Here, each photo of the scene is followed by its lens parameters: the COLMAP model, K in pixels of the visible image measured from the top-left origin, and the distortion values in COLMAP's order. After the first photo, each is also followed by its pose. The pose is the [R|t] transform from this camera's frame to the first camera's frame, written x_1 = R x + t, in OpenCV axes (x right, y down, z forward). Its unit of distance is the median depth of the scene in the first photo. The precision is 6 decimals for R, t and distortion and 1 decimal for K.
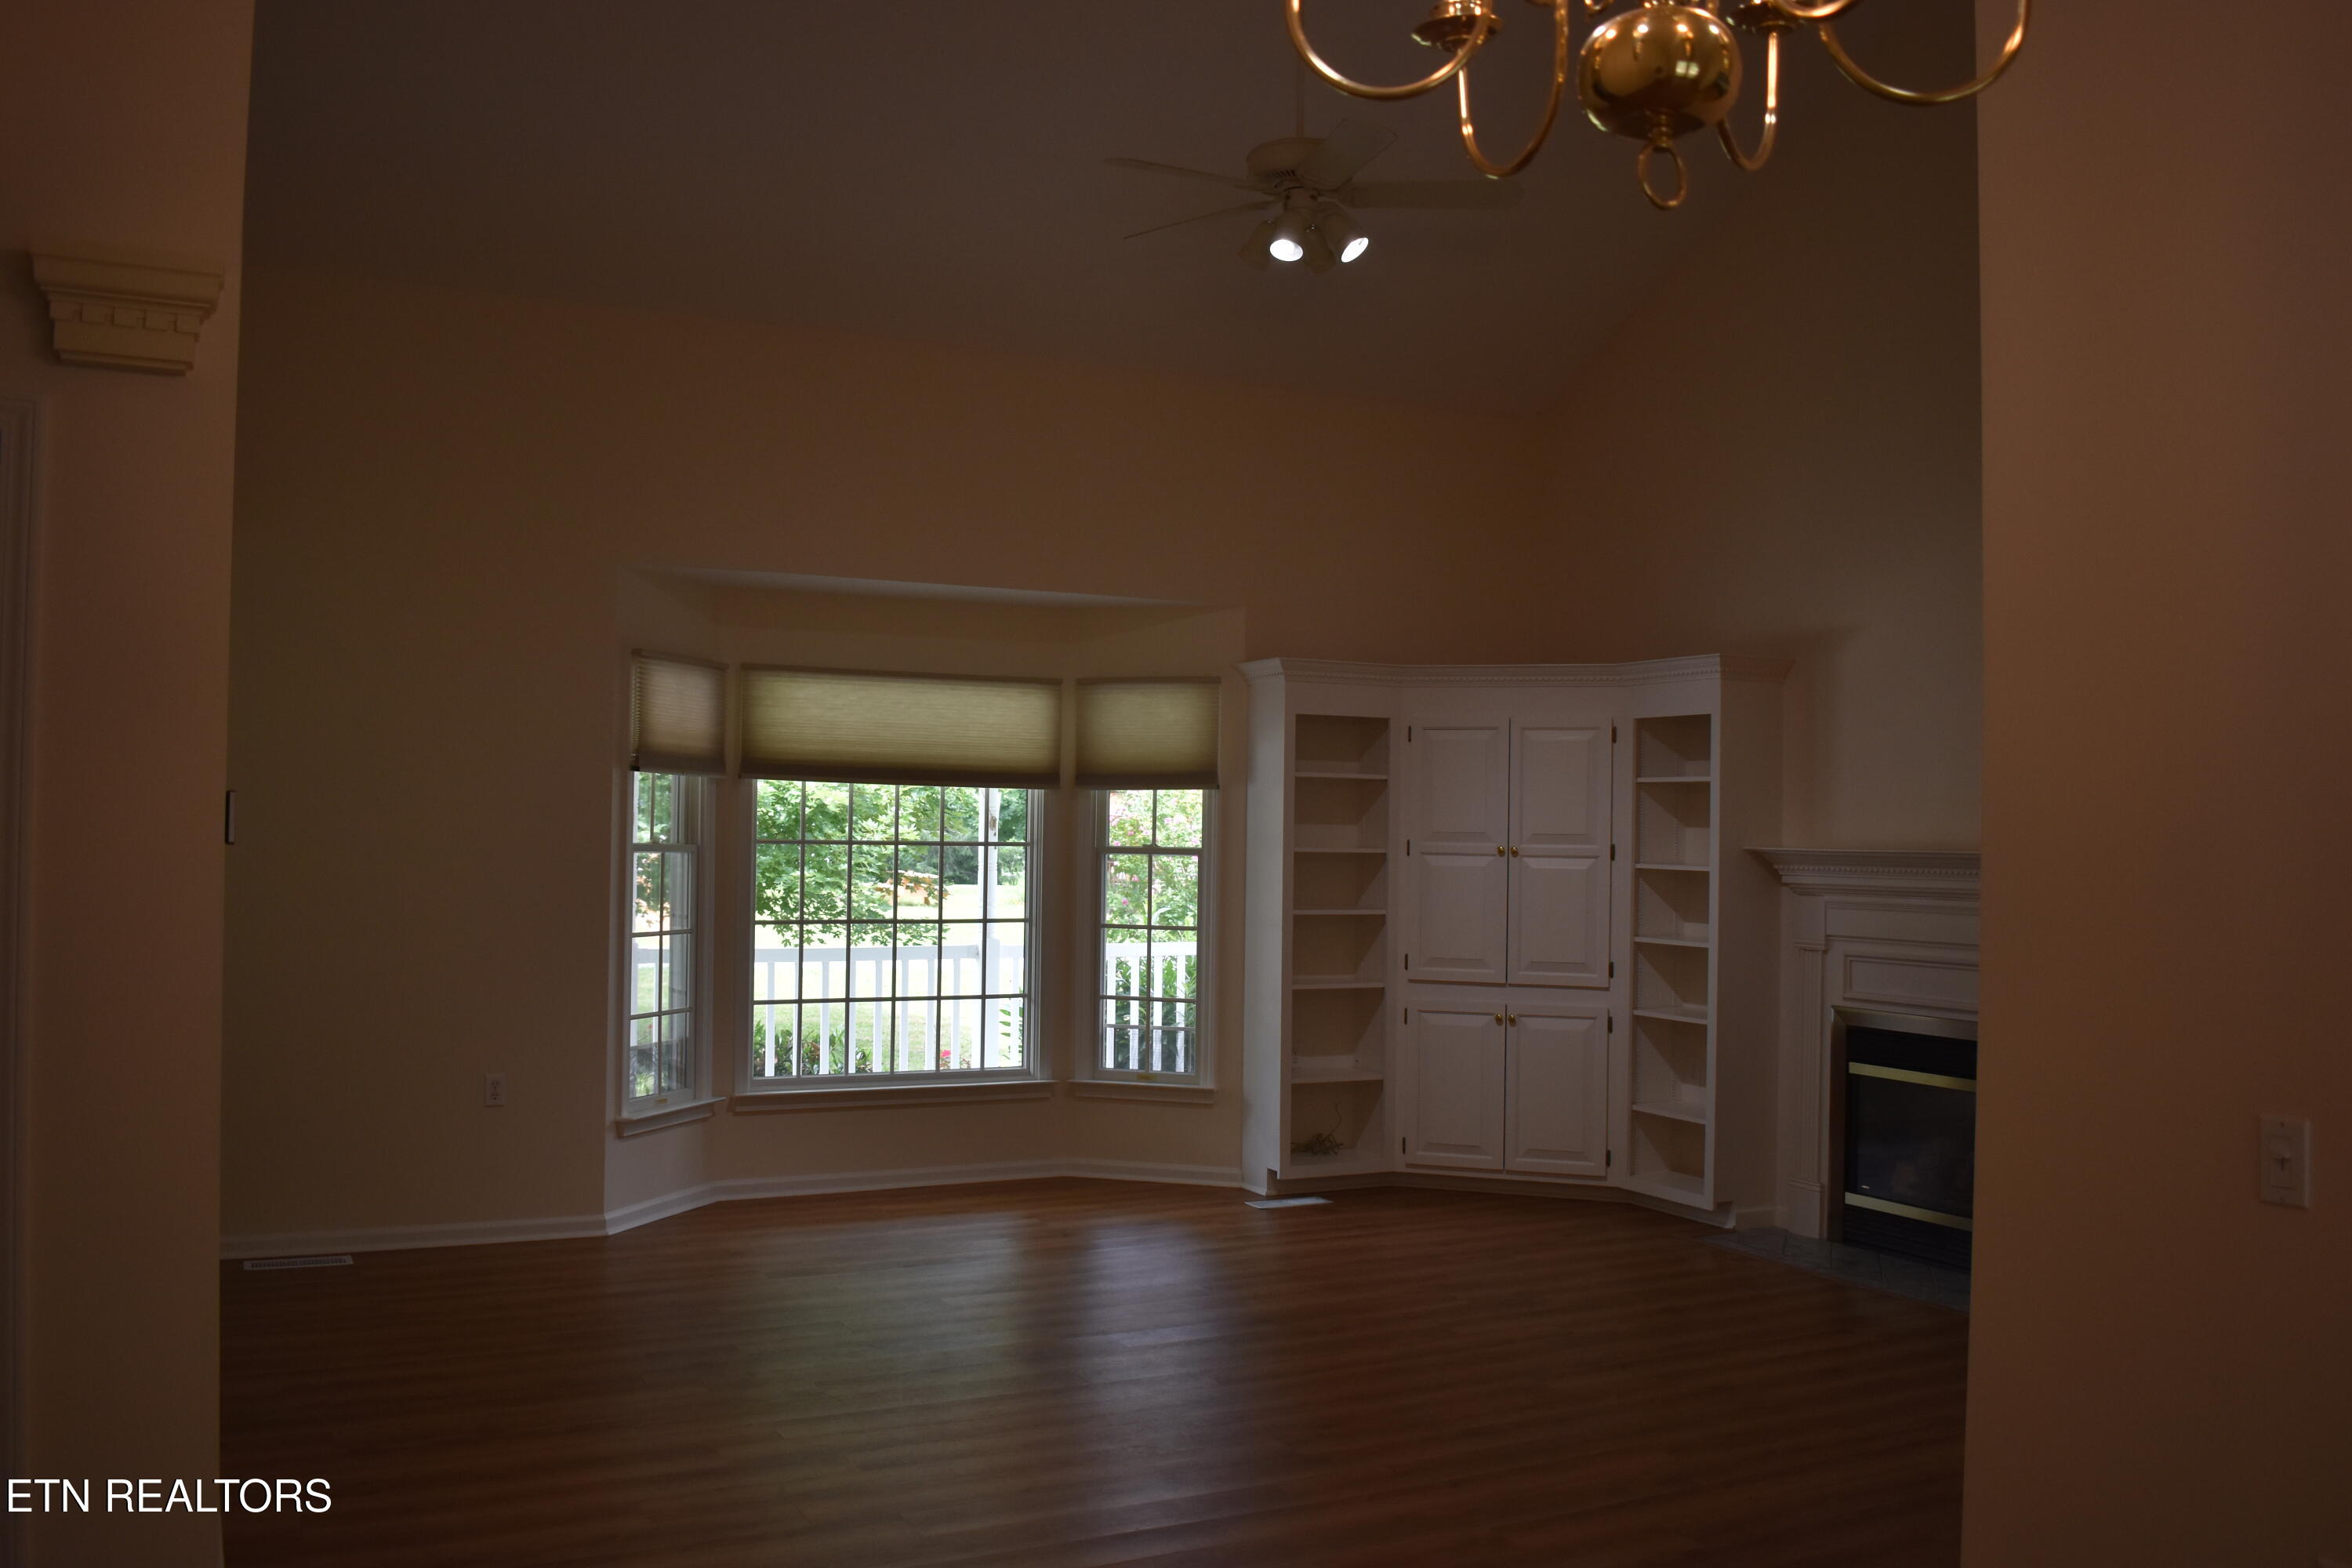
lens RADIAL K [[2035.6, 0, 1176.0], [0, 2035.6, 784.0], [0, 0, 1]] dist [0.003121, -0.094123]
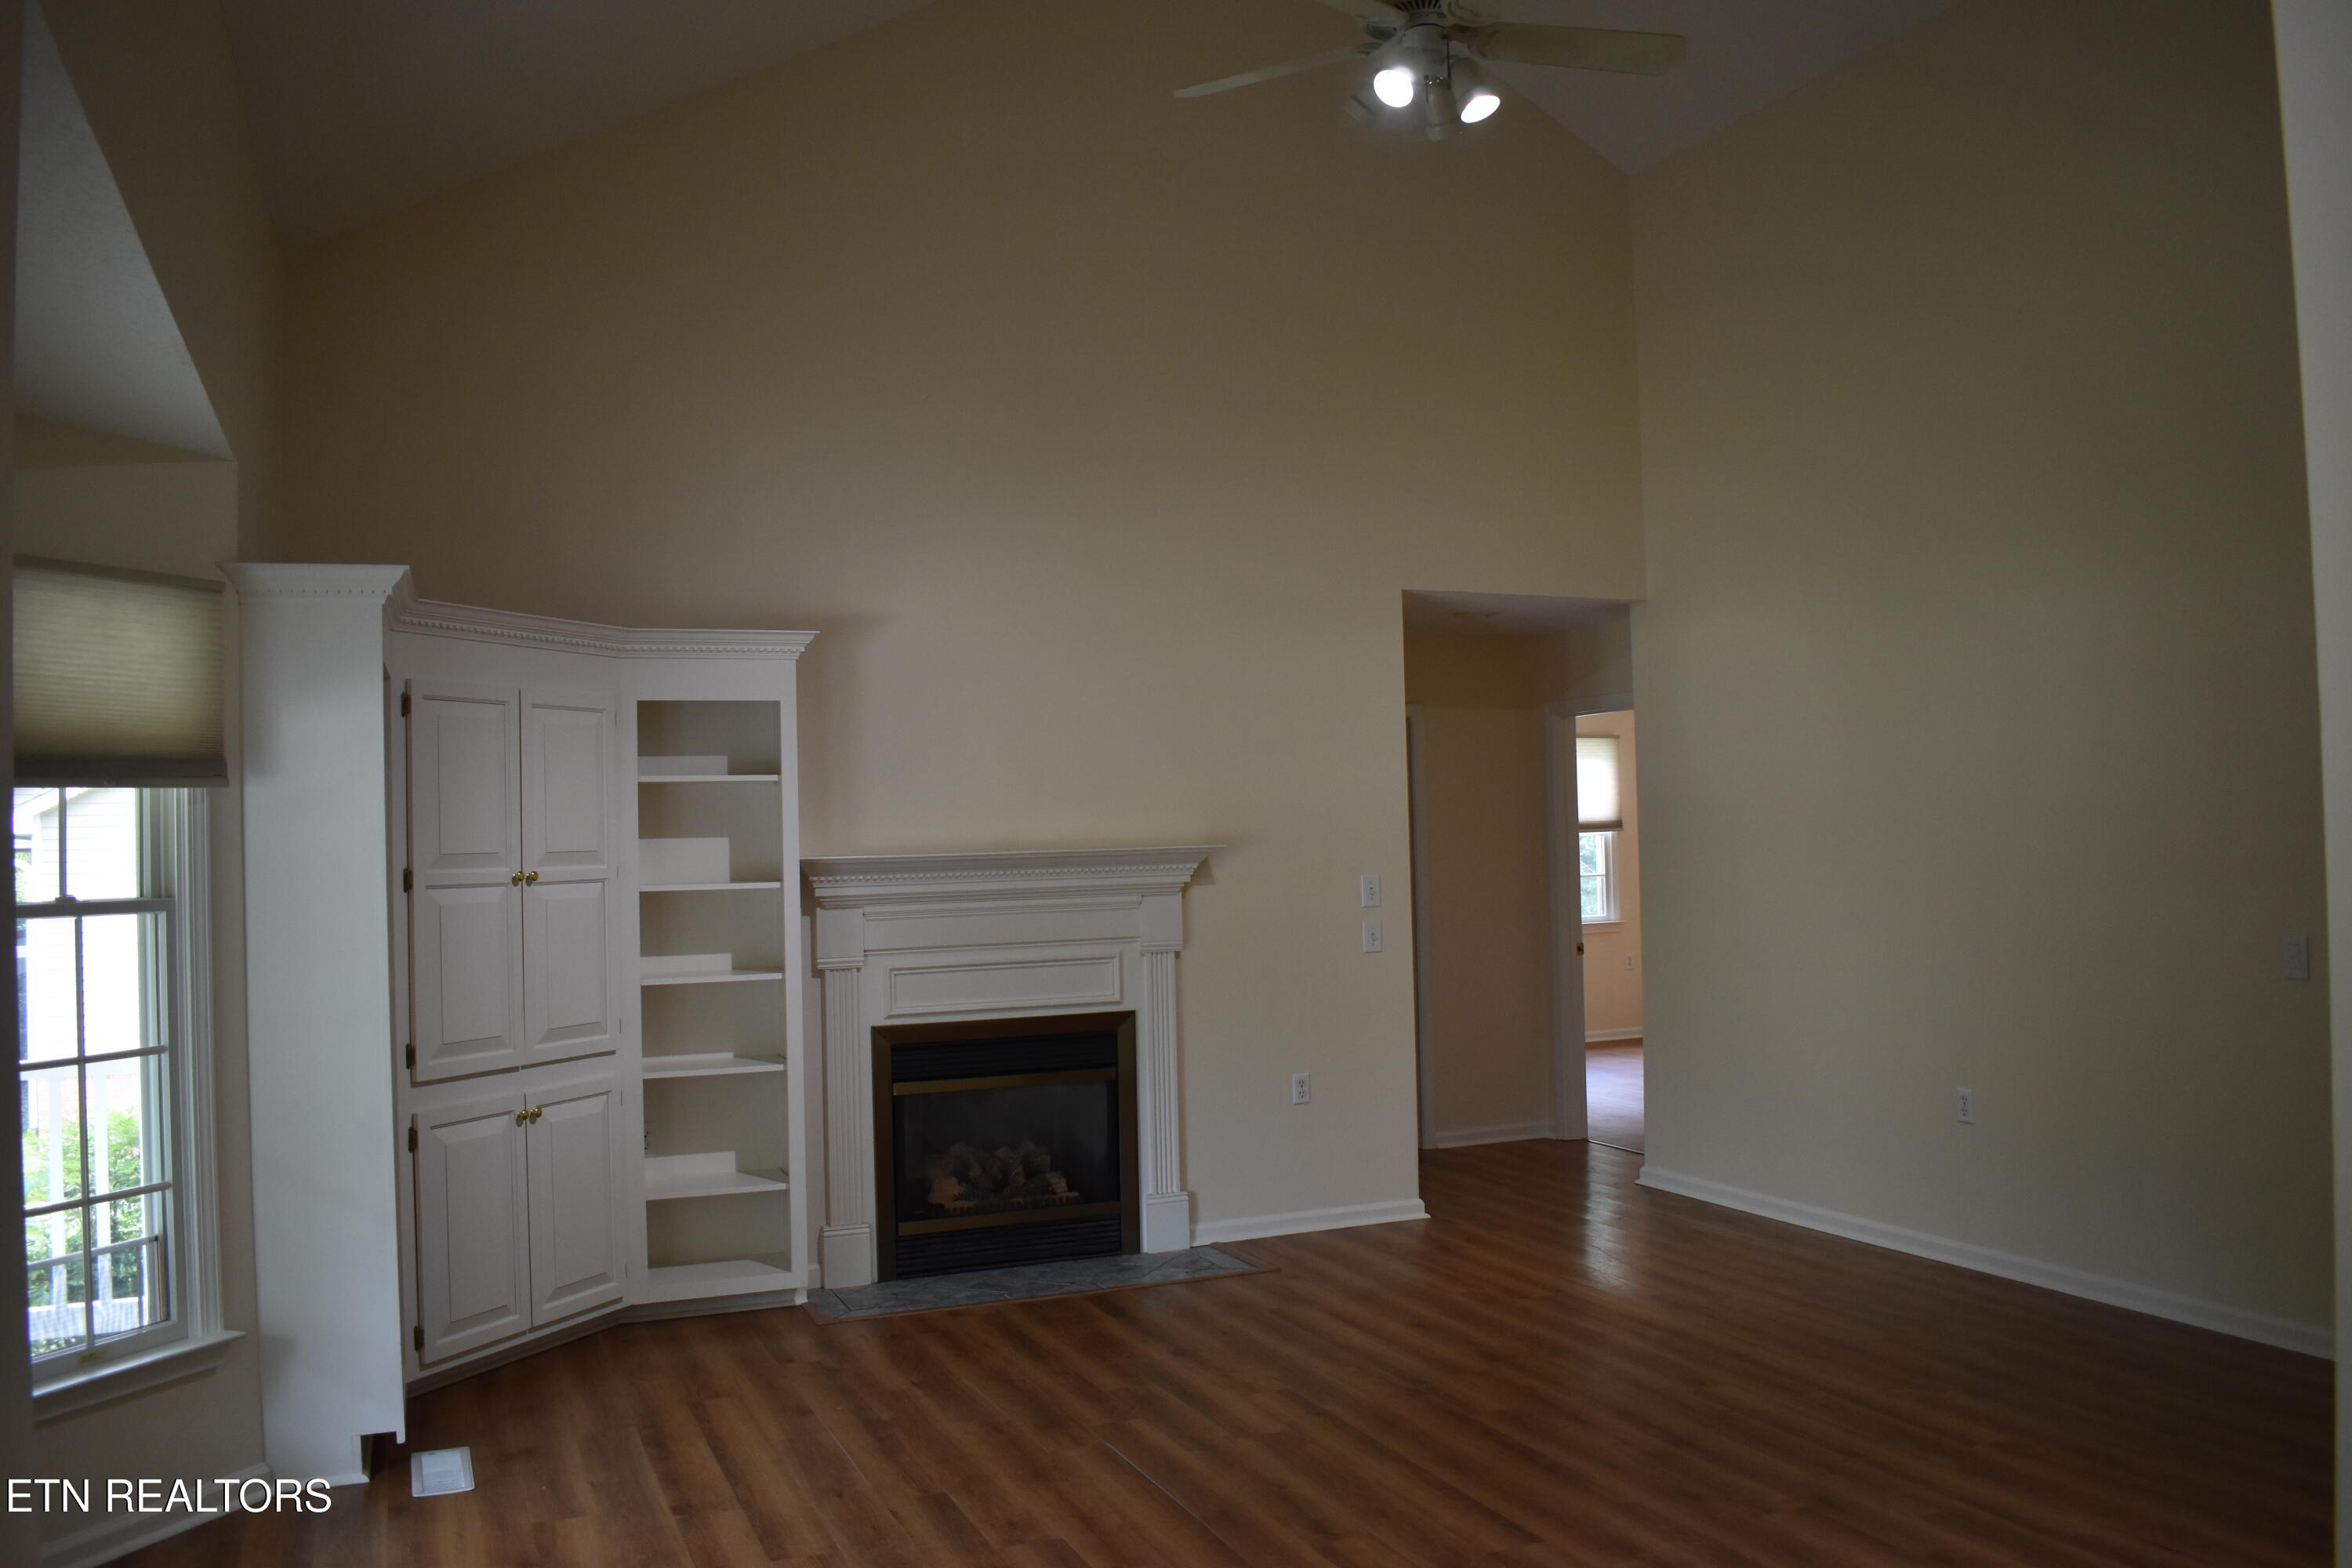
lens RADIAL K [[1935.1, 0, 1176.0], [0, 1935.1, 784.0], [0, 0, 1]] dist [-0.010419, -0.003758]
pose [[0.062048, 0.008356, 0.998038, -0.496871], [-0.001998, 0.999964, -0.008248, 0.005640], [-0.998071, -0.001482, 0.062063, 0.738607]]
